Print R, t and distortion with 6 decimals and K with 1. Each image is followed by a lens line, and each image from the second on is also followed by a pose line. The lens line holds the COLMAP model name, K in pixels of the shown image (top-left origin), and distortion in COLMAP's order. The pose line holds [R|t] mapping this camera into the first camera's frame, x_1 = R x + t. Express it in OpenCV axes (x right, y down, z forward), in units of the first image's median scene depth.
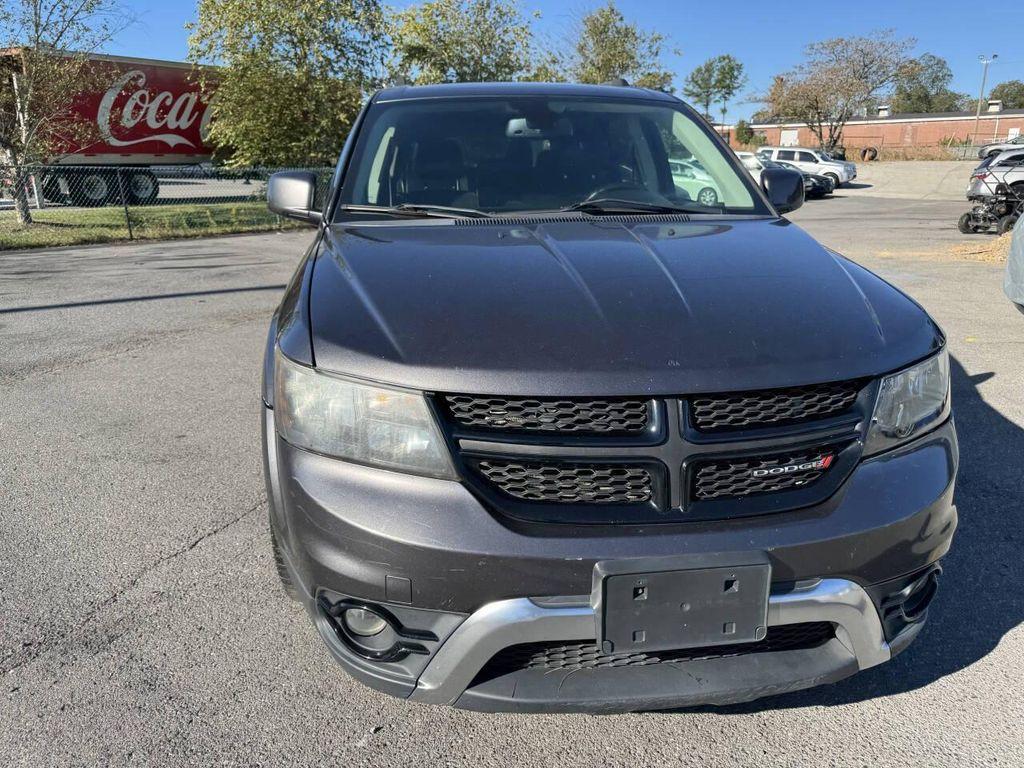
lens RADIAL K [[739.7, 0, 509.9], [0, 739.7, 381.6], [0, 0, 1]] dist [0.013410, -0.017073]
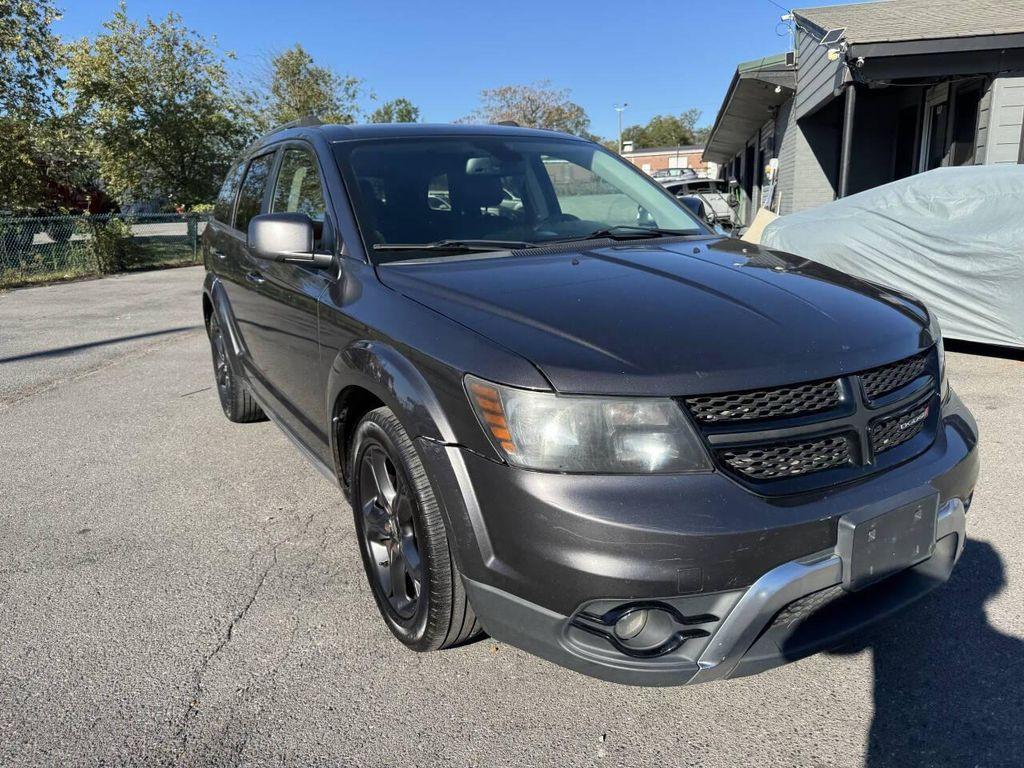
lens RADIAL K [[739.7, 0, 509.6], [0, 739.7, 379.7], [0, 0, 1]] dist [0.013410, -0.017073]
pose [[0.916996, -0.122006, 0.379781, -0.397633], [0.141386, 0.989677, -0.023445, -0.011423], [-0.373000, 0.075195, 0.924779, 0.035398]]
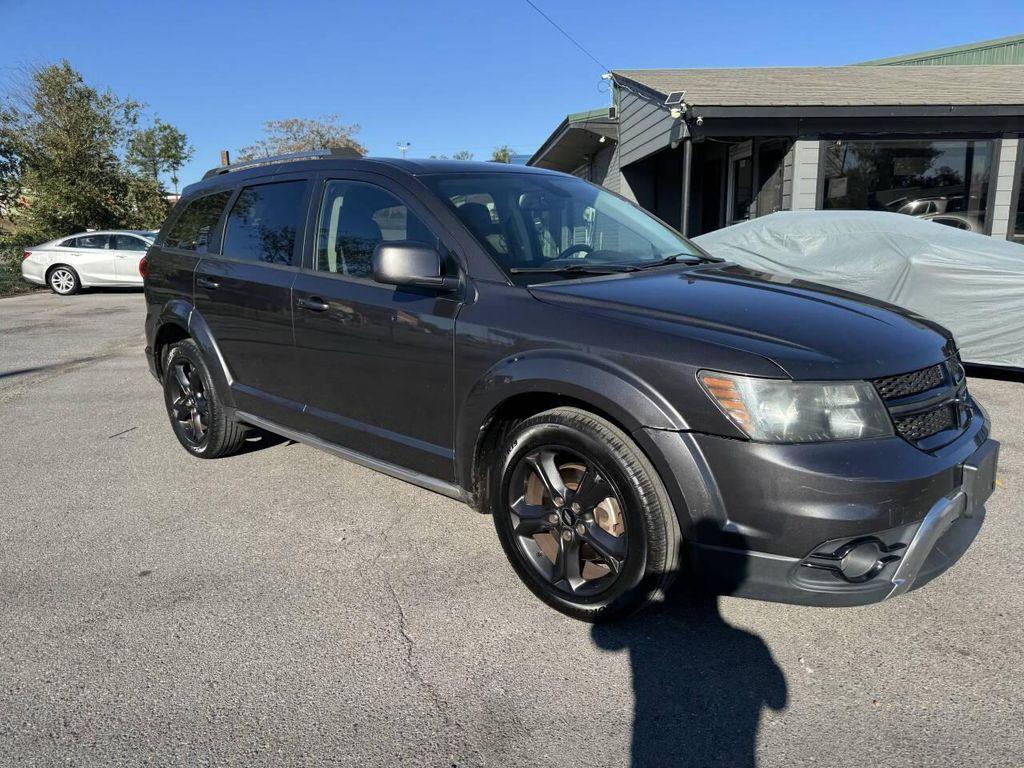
lens RADIAL K [[739.7, 0, 505.6], [0, 739.7, 382.1], [0, 0, 1]] dist [0.013410, -0.017073]
pose [[0.763338, -0.141424, 0.630329, -0.824977], [0.195406, 0.980581, -0.016632, -0.050876], [-0.615737, 0.135866, 0.776150, 0.161134]]
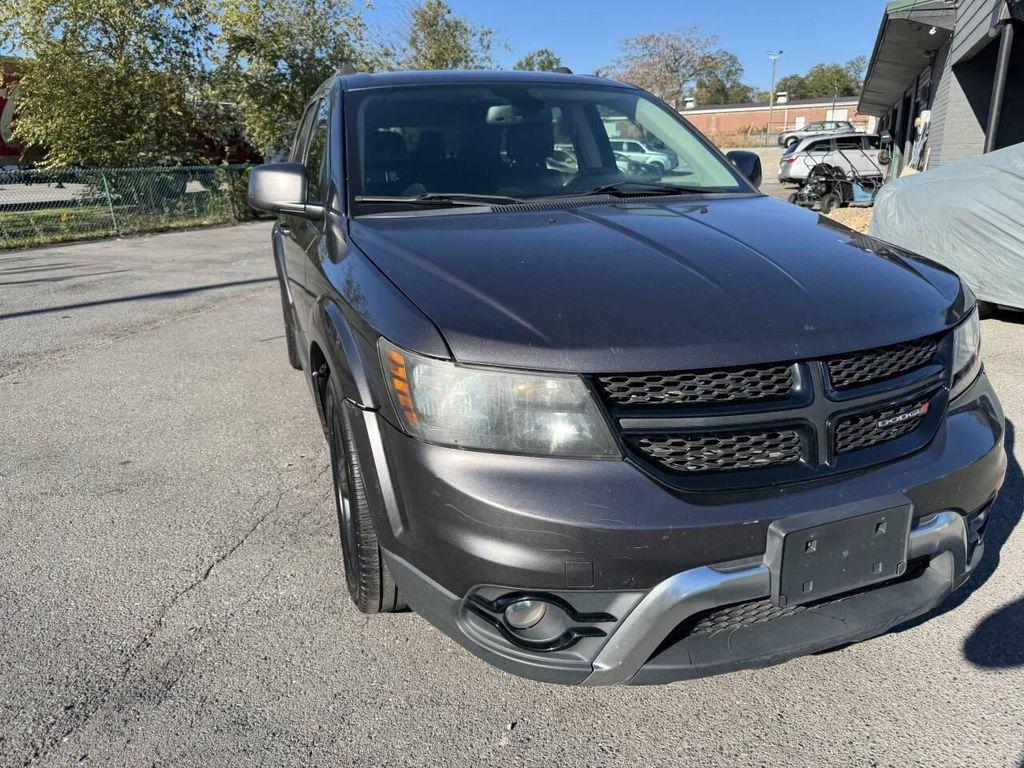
lens RADIAL K [[739.7, 0, 507.8], [0, 739.7, 381.7], [0, 0, 1]] dist [0.013410, -0.017073]
pose [[0.975038, -0.084274, 0.205426, -0.219706], [0.082794, 0.996441, 0.015802, -0.000352], [-0.206026, 0.001600, 0.978545, 0.024975]]
